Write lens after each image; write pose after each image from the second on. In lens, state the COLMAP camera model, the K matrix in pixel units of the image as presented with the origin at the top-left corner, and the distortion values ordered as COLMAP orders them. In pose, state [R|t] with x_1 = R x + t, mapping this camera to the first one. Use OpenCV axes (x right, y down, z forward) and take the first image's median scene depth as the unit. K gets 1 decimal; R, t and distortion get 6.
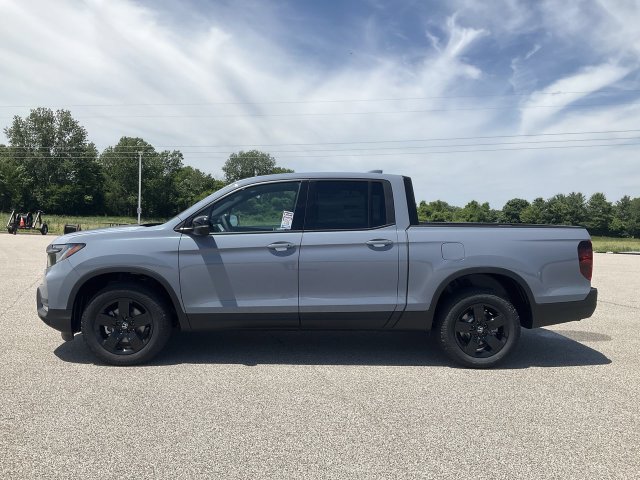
lens RADIAL K [[586.6, 0, 320.0], [0, 586.6, 240.0], [0, 0, 1]] dist [0.015783, -0.002079]
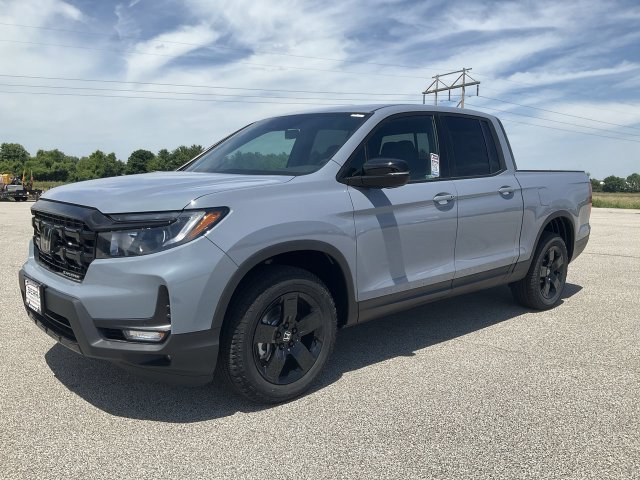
lens RADIAL K [[569.1, 0, 320.0], [0, 569.1, 240.0], [0, 0, 1]] dist [-0.002282, -0.029213]
pose [[0.746219, -0.085701, 0.660161, -0.685234], [0.029160, 0.994935, 0.096200, -0.012084], [-0.665061, -0.052536, 0.744939, 0.531192]]
